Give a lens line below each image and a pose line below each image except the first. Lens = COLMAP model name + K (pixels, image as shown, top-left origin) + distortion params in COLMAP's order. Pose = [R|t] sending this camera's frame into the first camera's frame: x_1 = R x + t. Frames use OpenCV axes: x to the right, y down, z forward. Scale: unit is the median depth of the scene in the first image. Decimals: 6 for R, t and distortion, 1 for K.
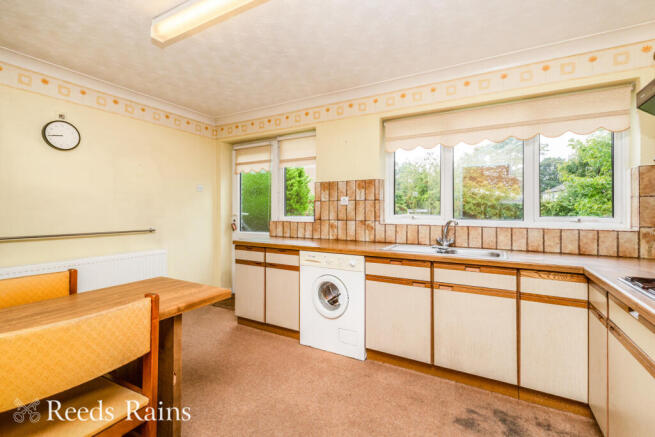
lens RADIAL K [[282.9, 0, 327.3], [0, 282.9, 212.6], [0, 0, 1]] dist [-0.000080, 0.000181]
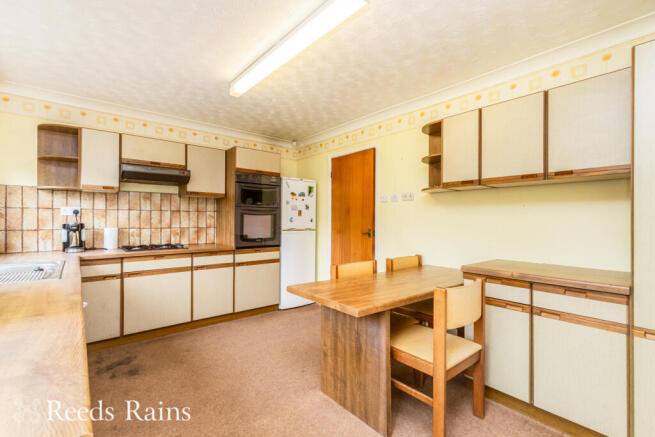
lens RADIAL K [[302.1, 0, 327.5], [0, 302.1, 220.3], [0, 0, 1]] dist [0.012426, -0.004851]
pose [[0.930543, 0.000892, -0.366181, 0.203199], [-0.005319, 0.999924, -0.011080, 0.001269], [0.366144, 0.012258, 0.930478, -0.110065]]
